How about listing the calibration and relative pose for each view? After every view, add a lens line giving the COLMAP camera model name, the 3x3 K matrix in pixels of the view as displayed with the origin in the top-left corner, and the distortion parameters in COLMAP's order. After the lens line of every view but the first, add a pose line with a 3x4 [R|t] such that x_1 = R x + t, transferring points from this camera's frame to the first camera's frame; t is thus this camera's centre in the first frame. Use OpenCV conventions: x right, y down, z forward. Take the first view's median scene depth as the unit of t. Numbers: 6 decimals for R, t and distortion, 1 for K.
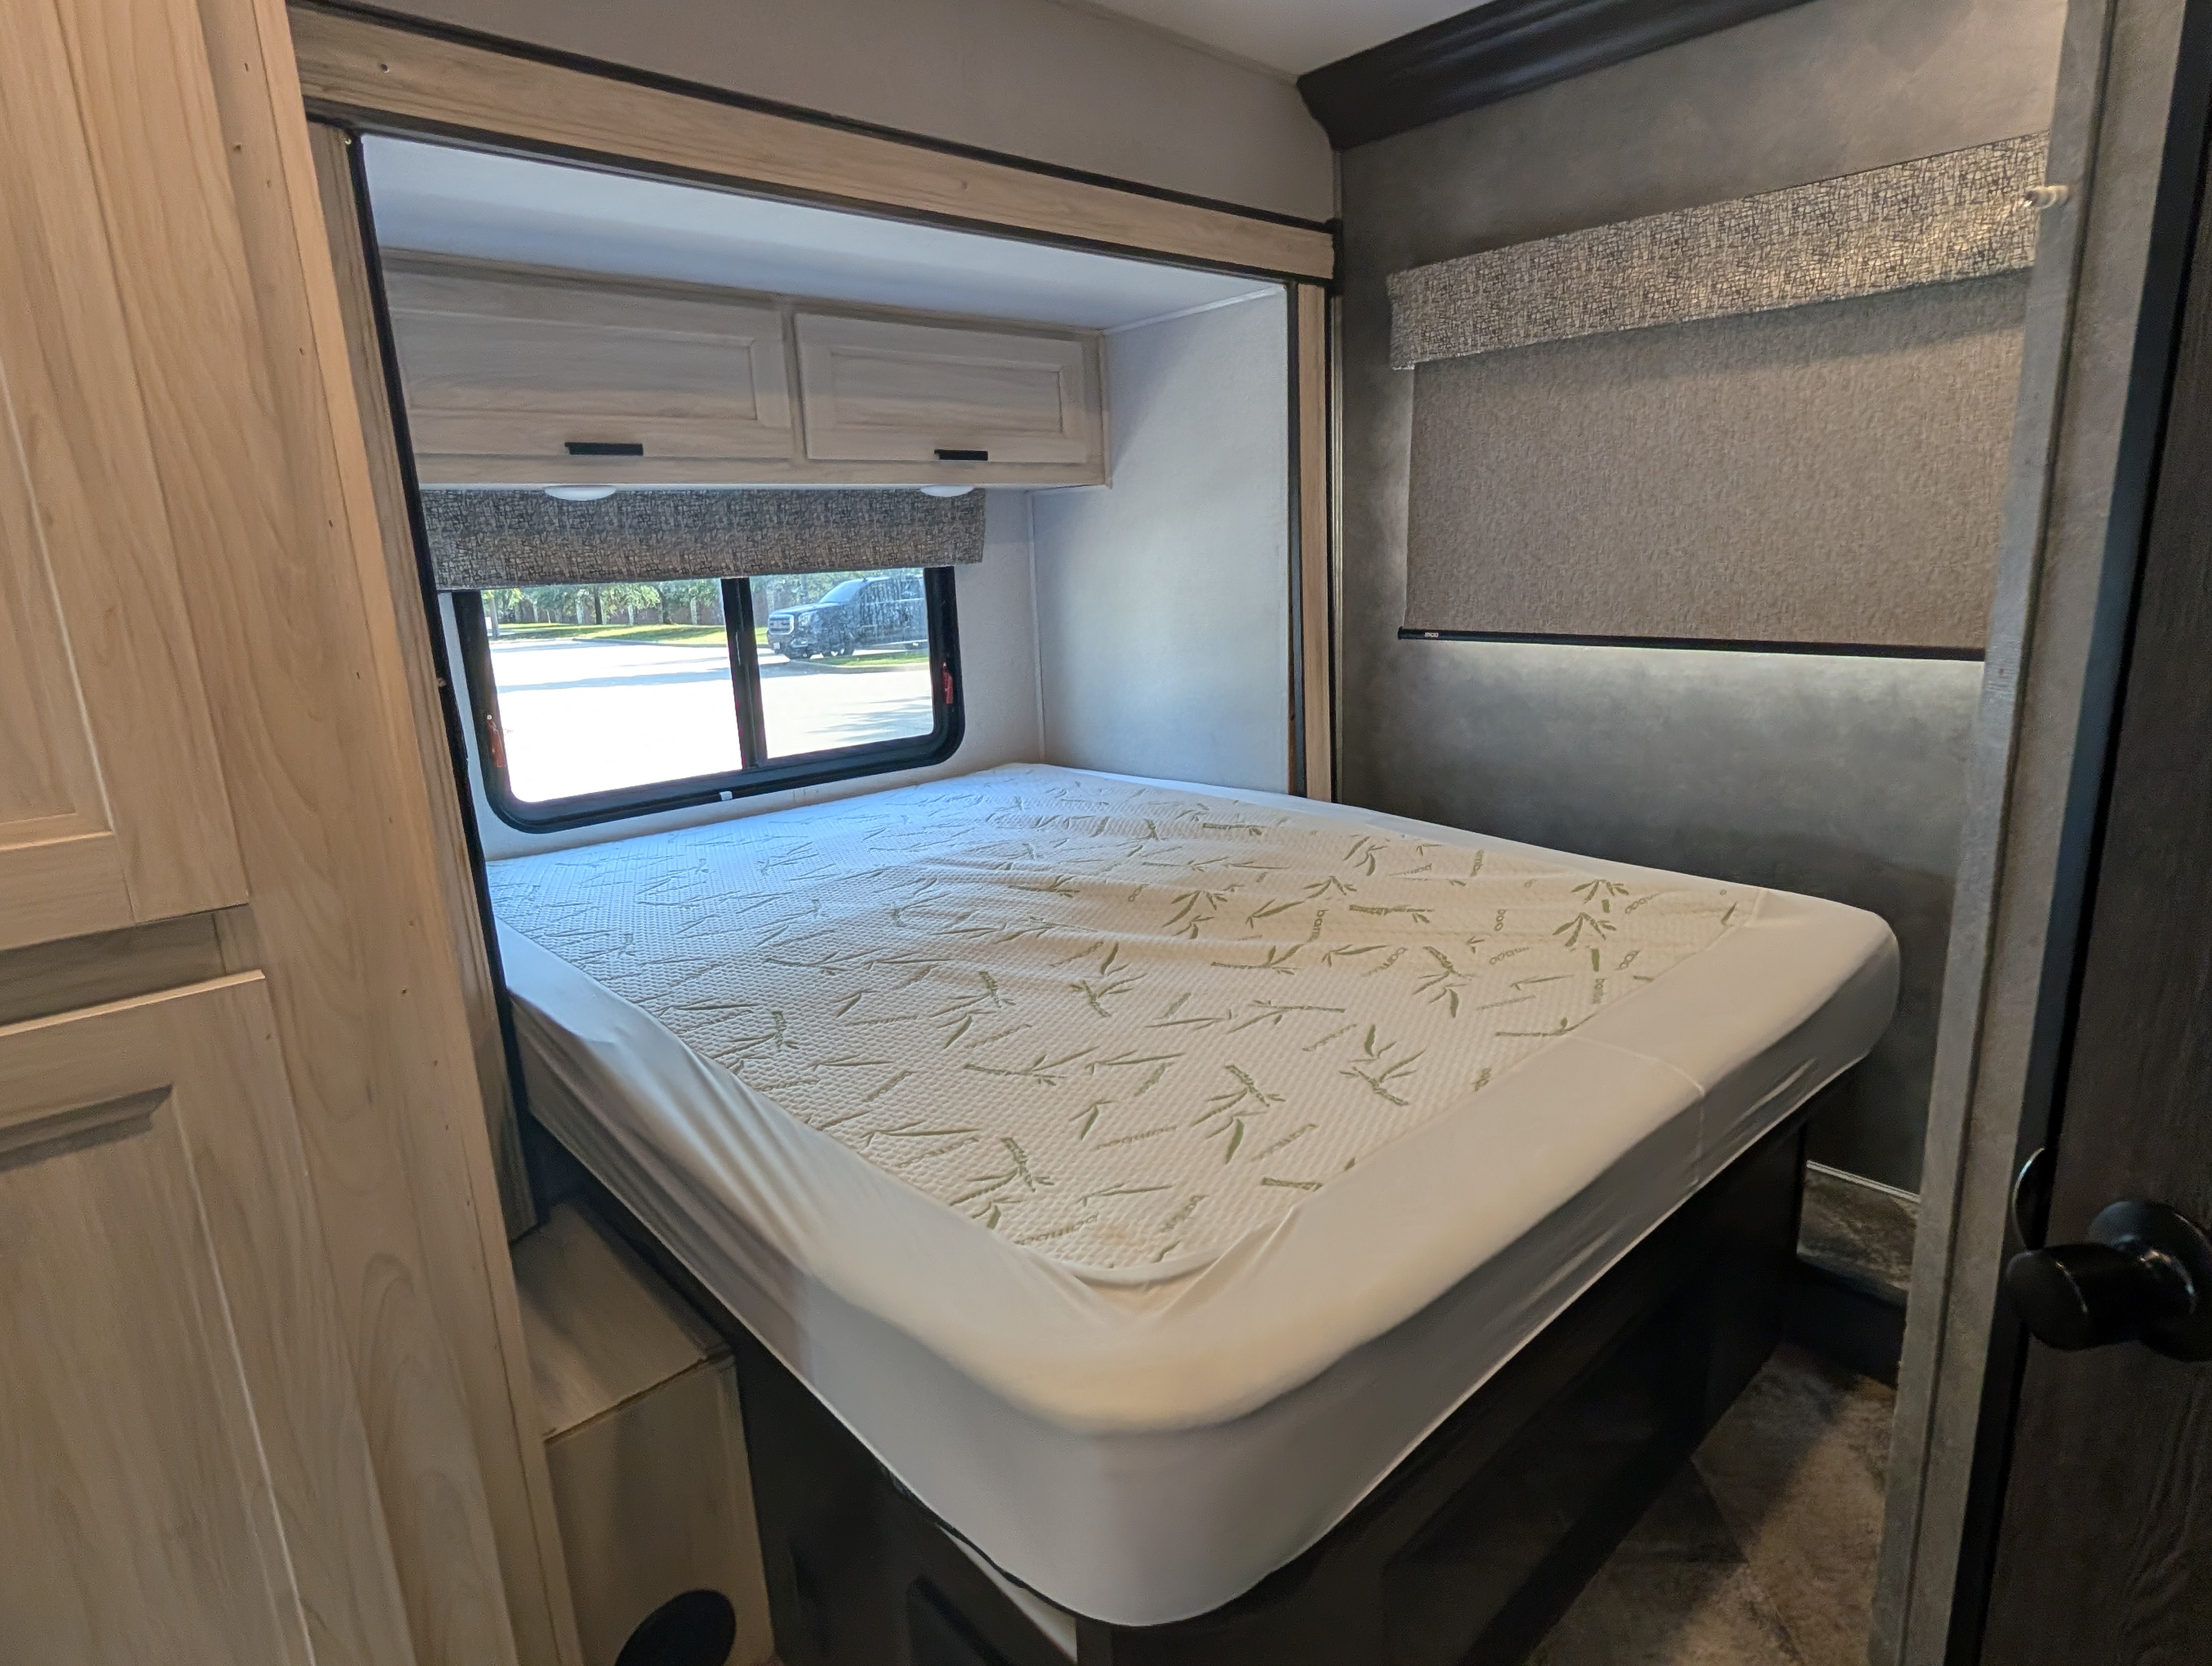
lens RADIAL K [[1210.5, 0, 1123.6], [0, 1210.5, 845.1], [0, 0, 1]] dist [0.005299, -0.001766]
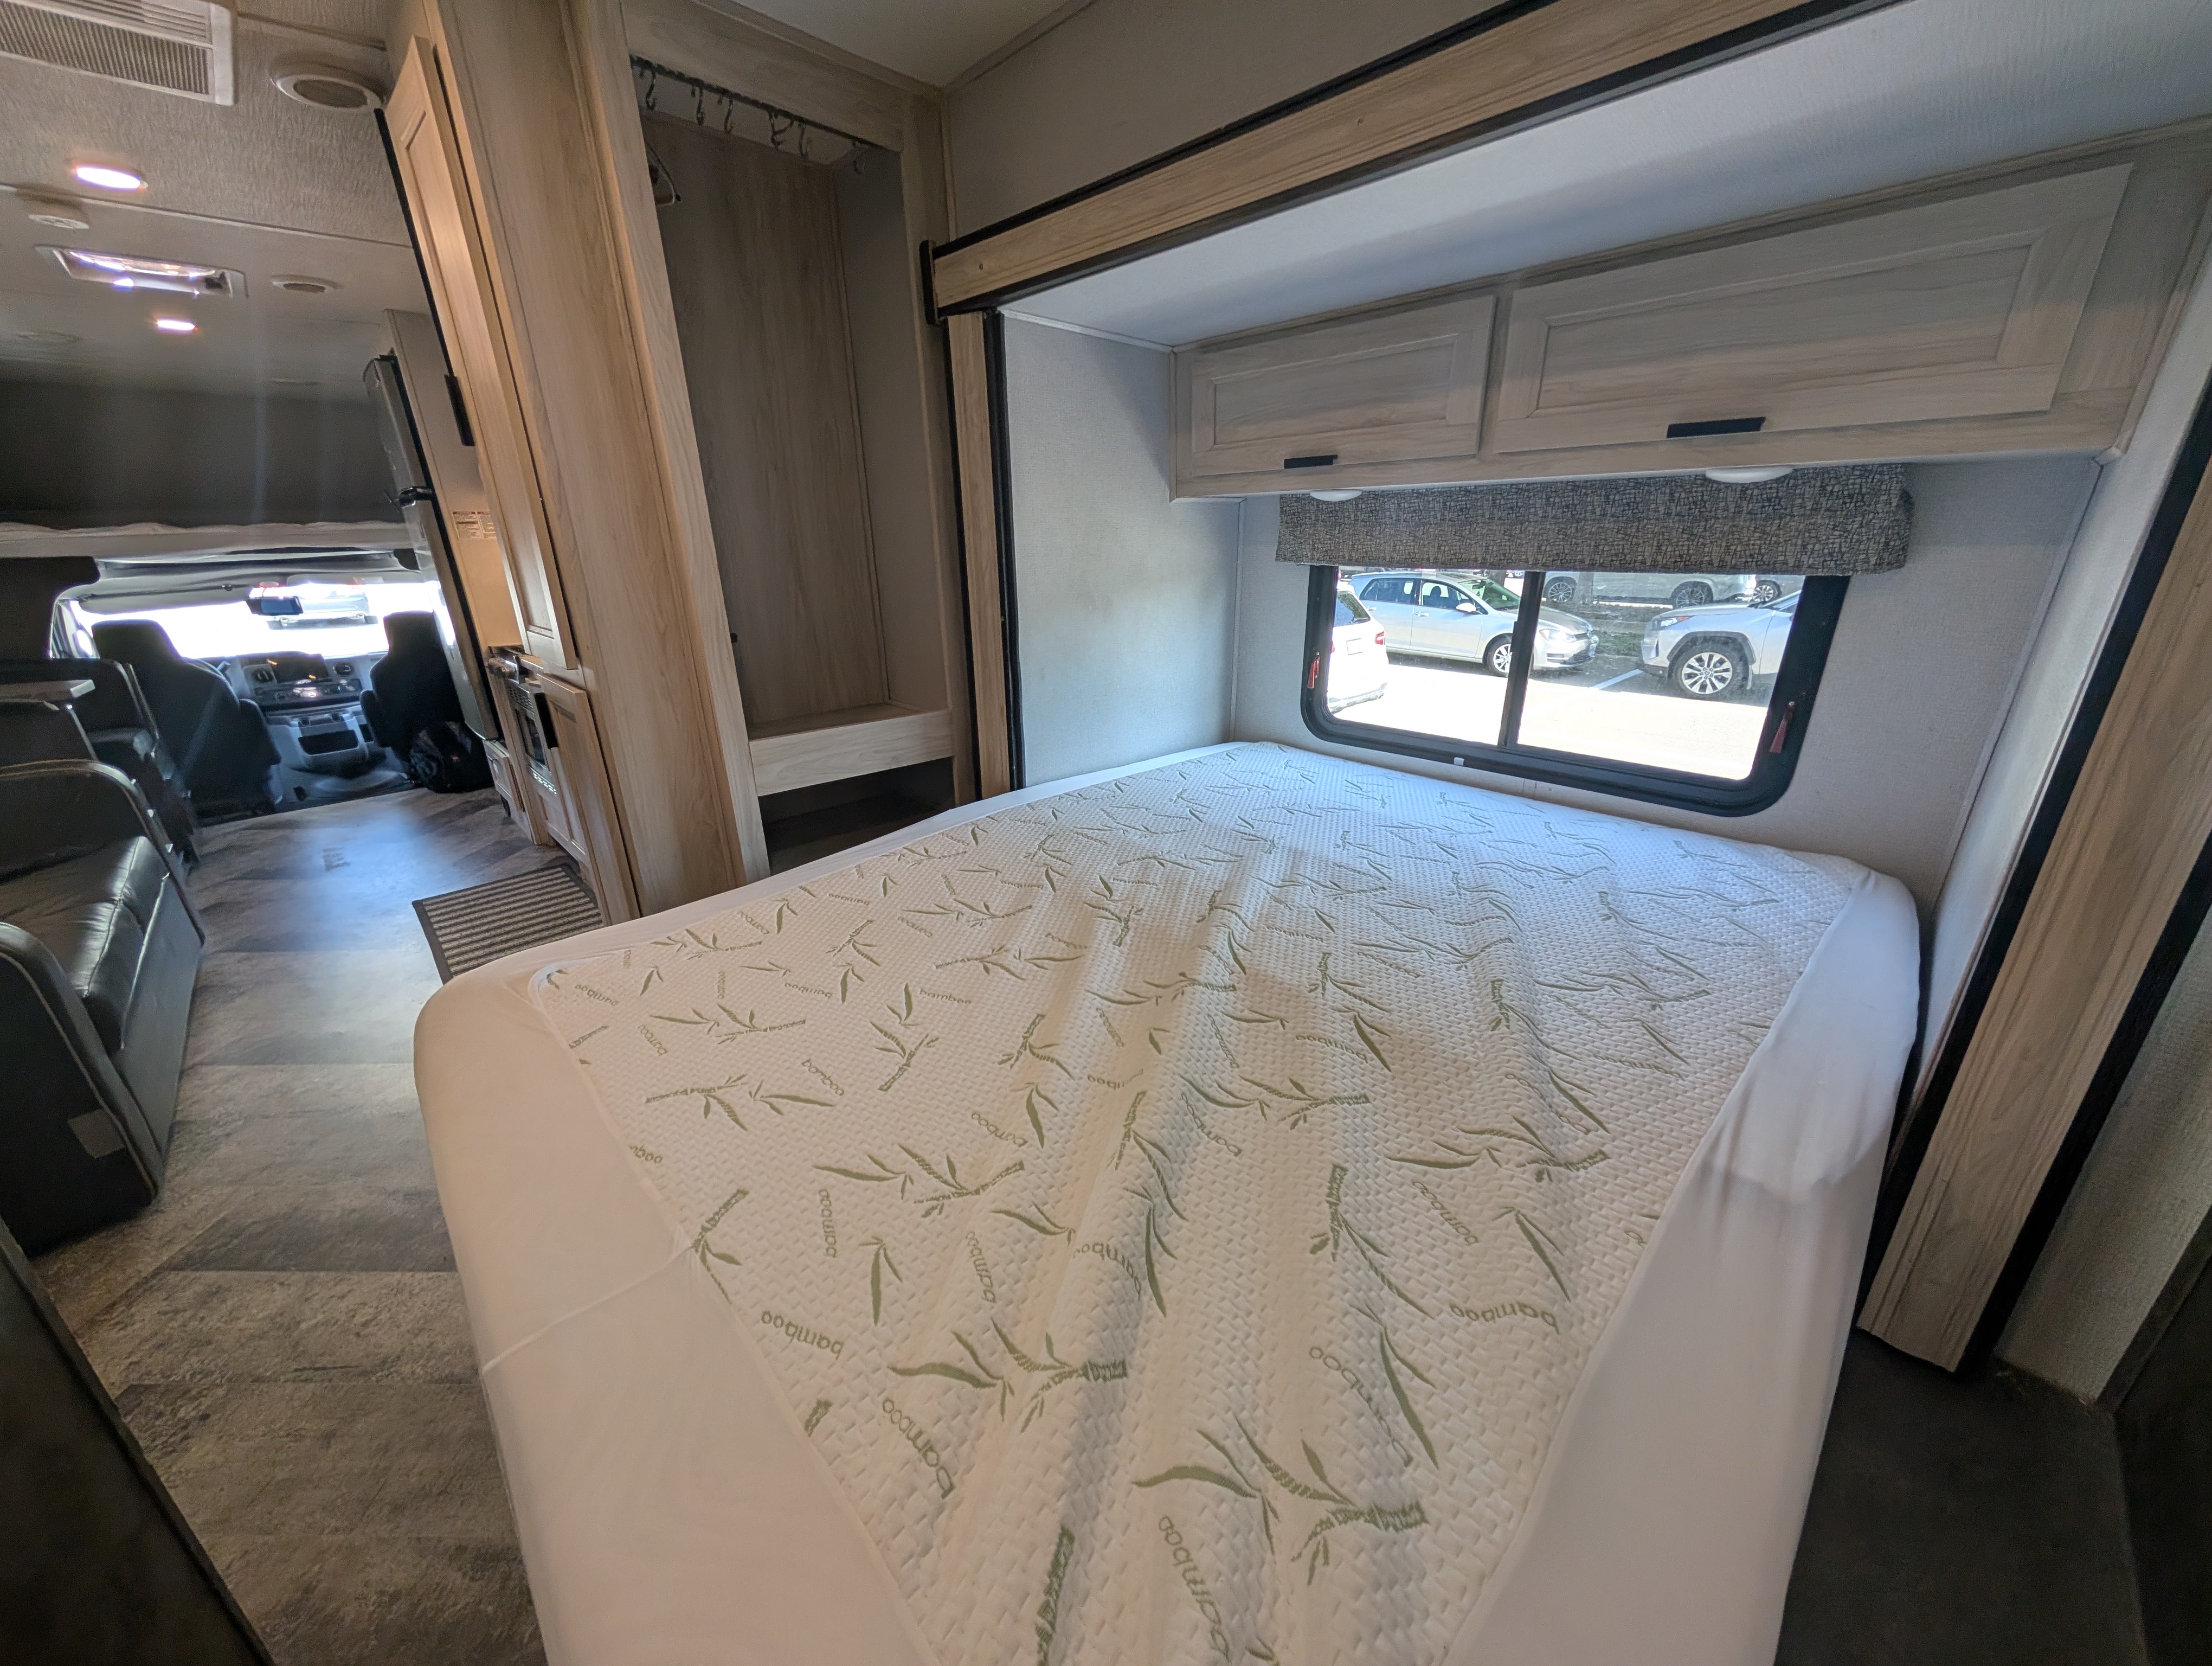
lens RADIAL K [[827.0, 0, 1141.7], [0, 827.0, 841.3], [0, 0, 1]] dist [-0.006123, 0.001504]
pose [[0.023088, 0.386642, -0.921941, 0.545013], [-0.230976, 0.899300, 0.371363, -0.253226], [0.972686, 0.204372, 0.110068, 0.827670]]
